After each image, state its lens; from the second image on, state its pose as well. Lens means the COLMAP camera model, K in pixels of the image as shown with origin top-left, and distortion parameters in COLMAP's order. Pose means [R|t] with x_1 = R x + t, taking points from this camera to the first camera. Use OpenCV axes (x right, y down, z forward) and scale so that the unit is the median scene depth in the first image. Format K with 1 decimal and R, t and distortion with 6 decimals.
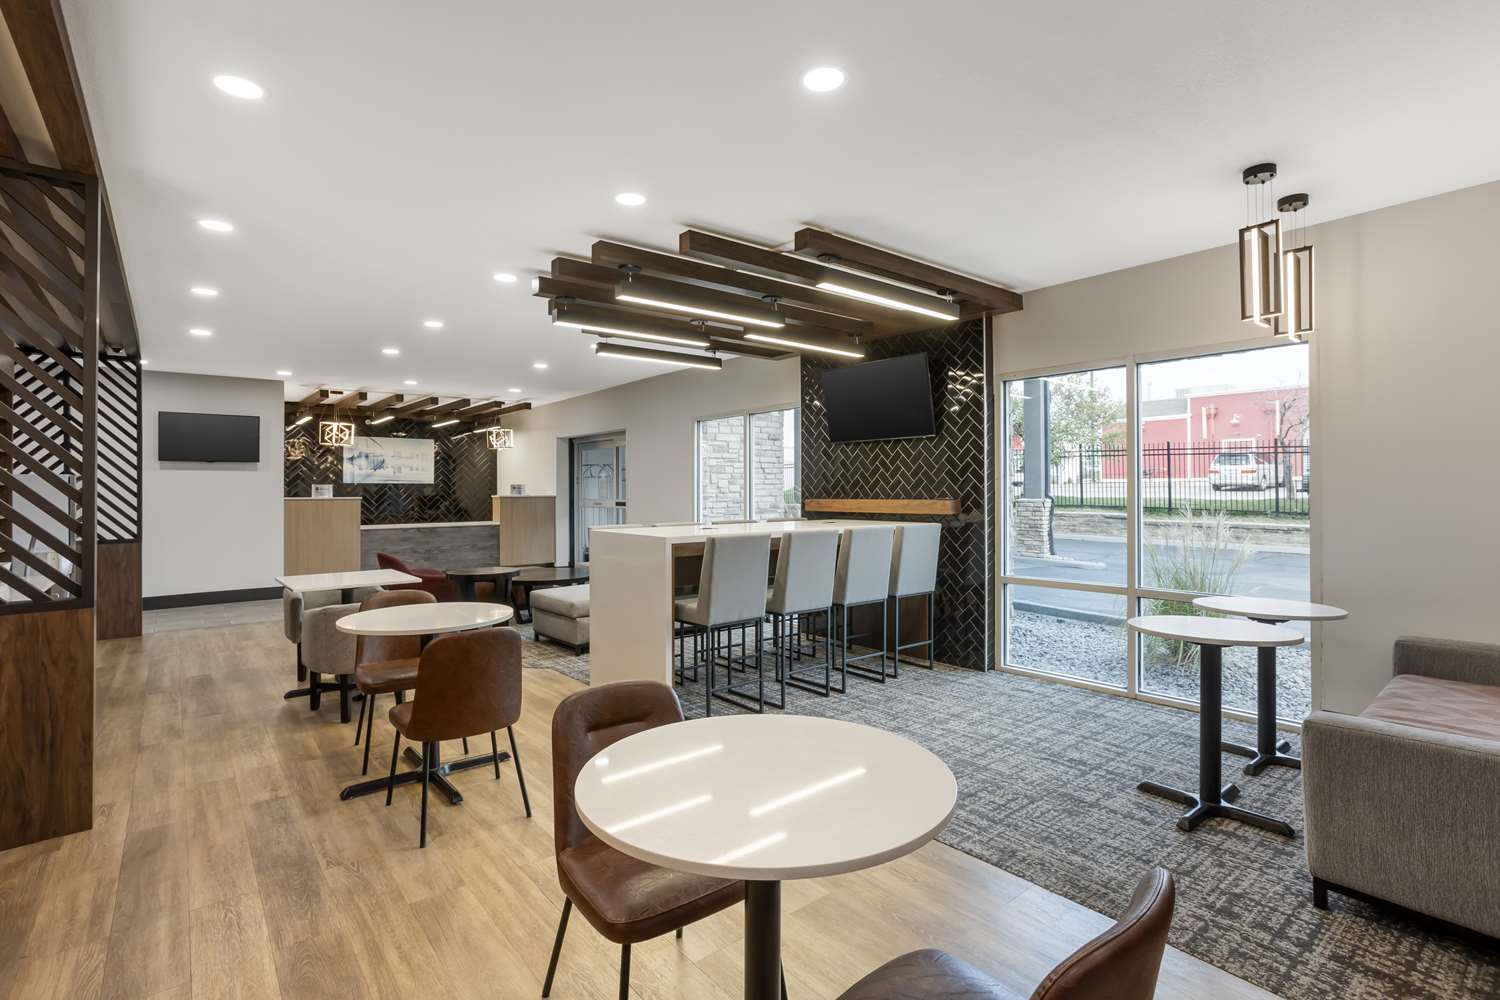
lens RADIAL K [[726.8, 0, 742.8], [0, 726.8, 485.9], [0, 0, 1]] dist [-0.017154, 0.010324]
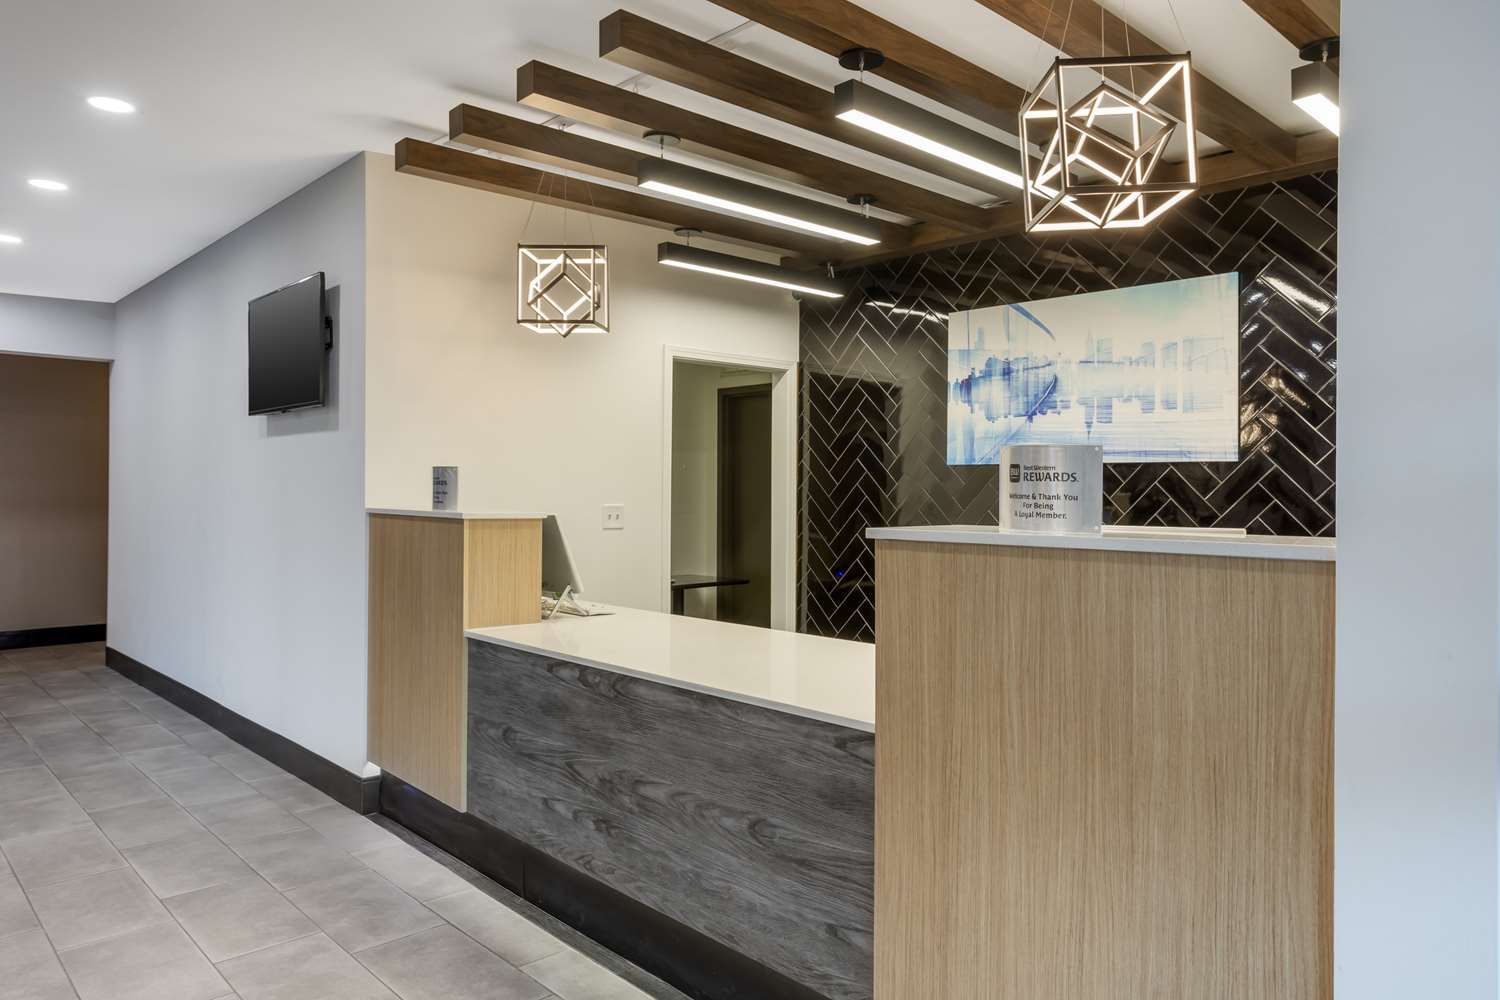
lens RADIAL K [[1008.9, 0, 758.3], [0, 1008.9, 488.6], [0, 0, 1]] dist [0.004410, 0.001304]
pose [[0.096929, 0.005054, -0.995278, -0.148180], [-0.000653, 0.999987, 0.005014, 0.004748], [0.995291, 0.000164, 0.096931, 1.015607]]
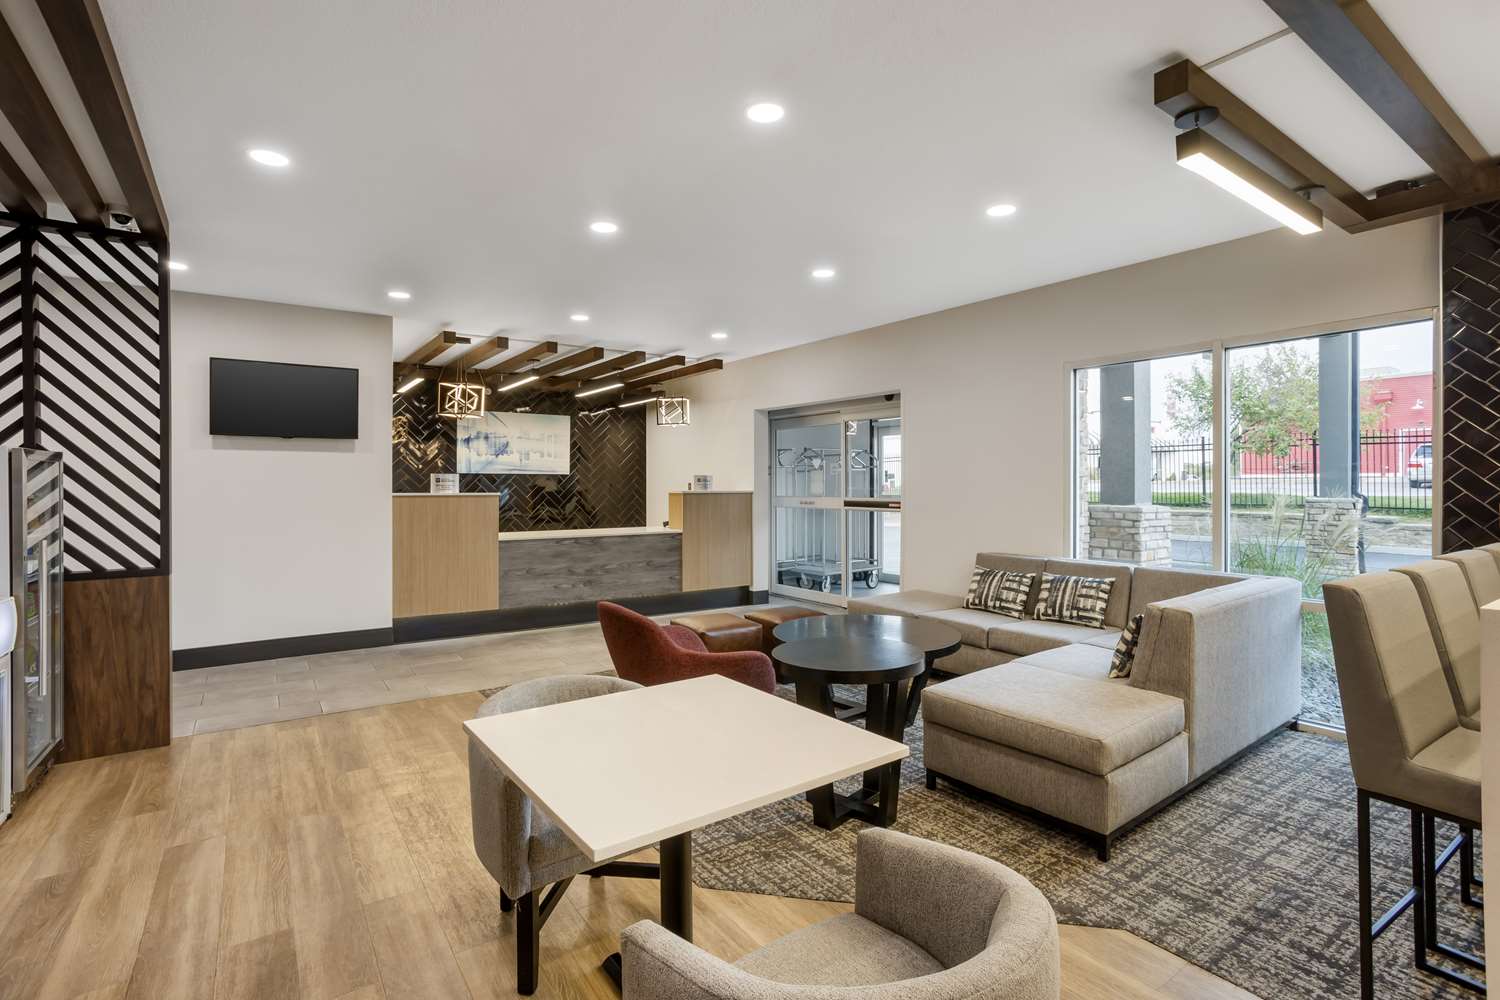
lens RADIAL K [[726.8, 0, 743.9], [0, 726.8, 486.6], [0, 0, 1]] dist [-0.017154, 0.010324]
pose [[0.997607, 0.003083, -0.069075, -0.240830], [-0.002609, 0.999973, 0.006940, 0.004274], [0.069095, -0.006743, 0.997587, 0.324069]]
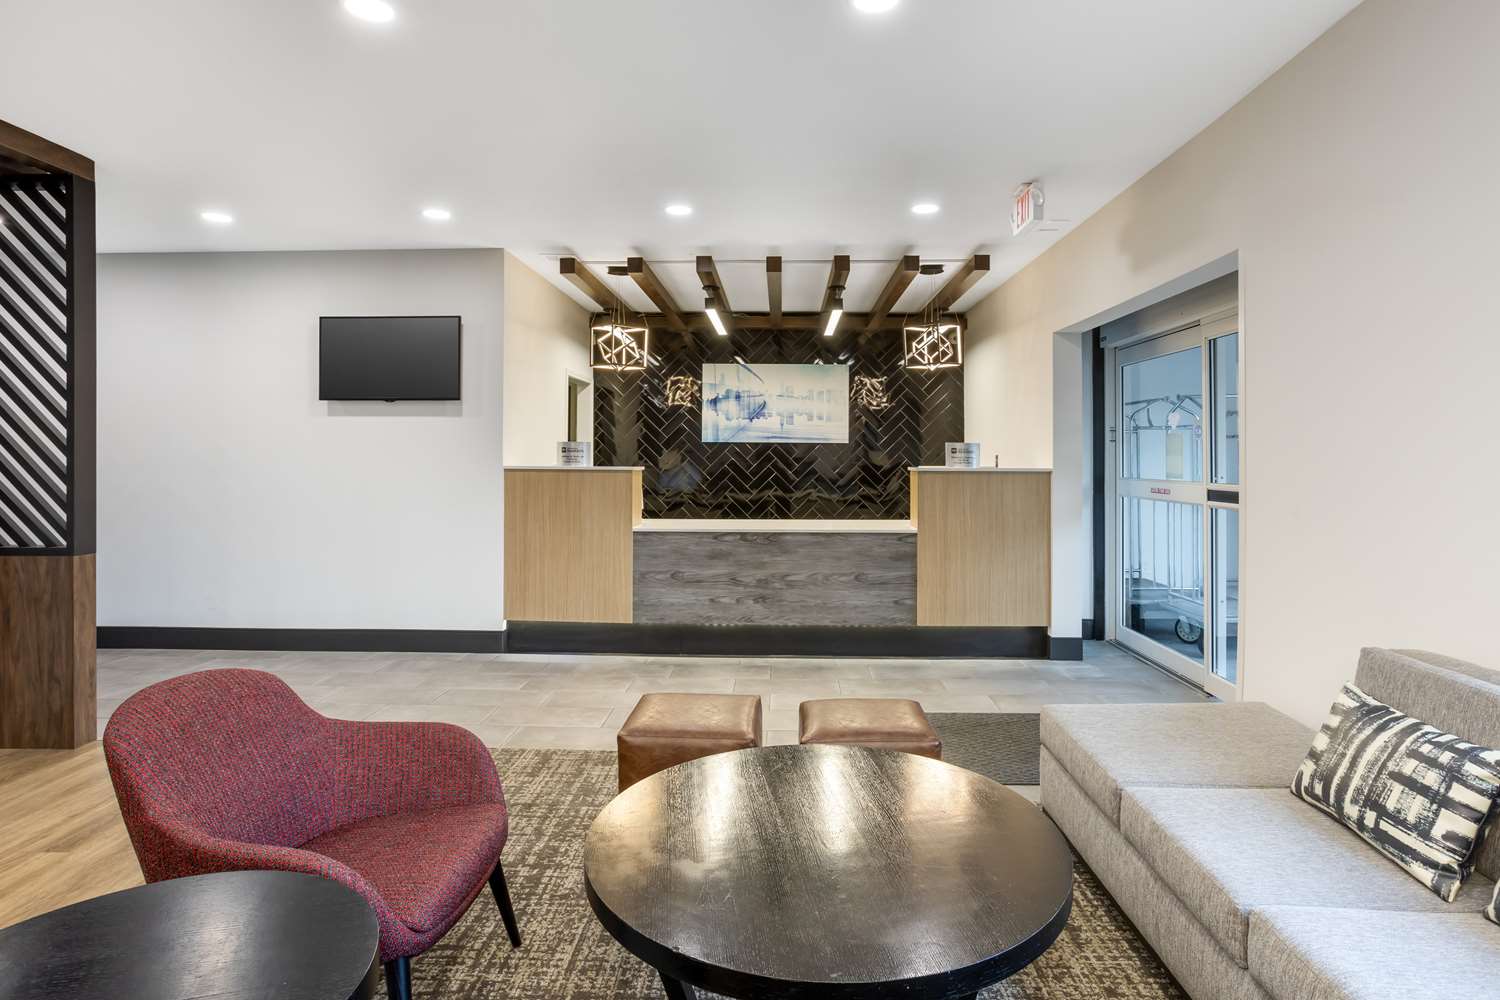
lens RADIAL K [[800.7, 0, 769.5], [0, 800.7, 444.9], [0, 0, 1]] dist [-0.036129, 0.005884]
pose [[0.767405, -0.002886, -0.641156, -0.095699], [-0.004228, 0.999945, -0.009561, 0.005177], [0.641148, 0.010048, 0.767351, 0.601879]]
